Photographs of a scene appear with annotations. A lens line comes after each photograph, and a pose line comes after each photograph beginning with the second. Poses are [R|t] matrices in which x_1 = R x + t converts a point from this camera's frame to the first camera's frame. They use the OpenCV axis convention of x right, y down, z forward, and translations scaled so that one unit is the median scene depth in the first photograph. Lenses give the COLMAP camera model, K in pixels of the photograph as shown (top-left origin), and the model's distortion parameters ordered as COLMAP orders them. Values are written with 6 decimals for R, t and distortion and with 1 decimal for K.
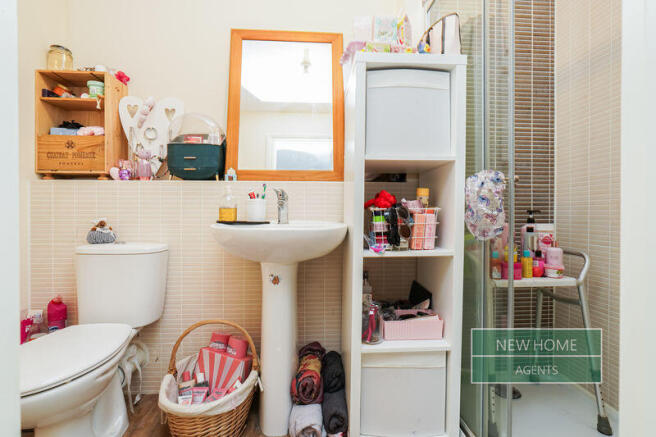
lens RADIAL K [[302.4, 0, 324.1], [0, 302.4, 219.4], [0, 0, 1]] dist [-0.000091, -0.000061]
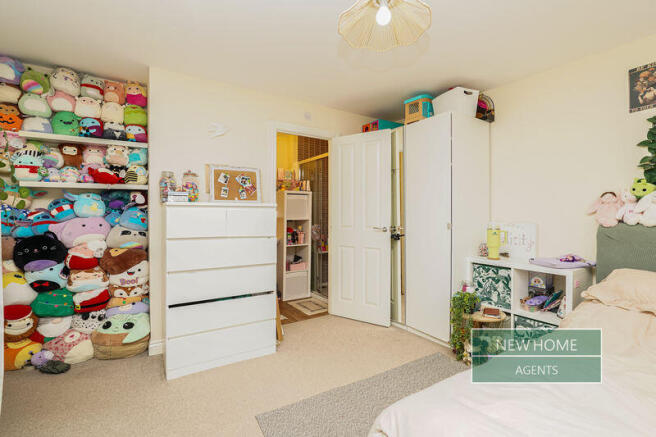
lens RADIAL K [[302.4, 0, 327.1], [0, 302.4, 216.8], [0, 0, 1]] dist [-0.000091, -0.000061]
pose [[0.876645, 0.000692, 0.481138, -1.151221], [-0.000314, 1.000000, -0.000868, -0.225556], [-0.481138, 0.000610, 0.876645, -2.349716]]
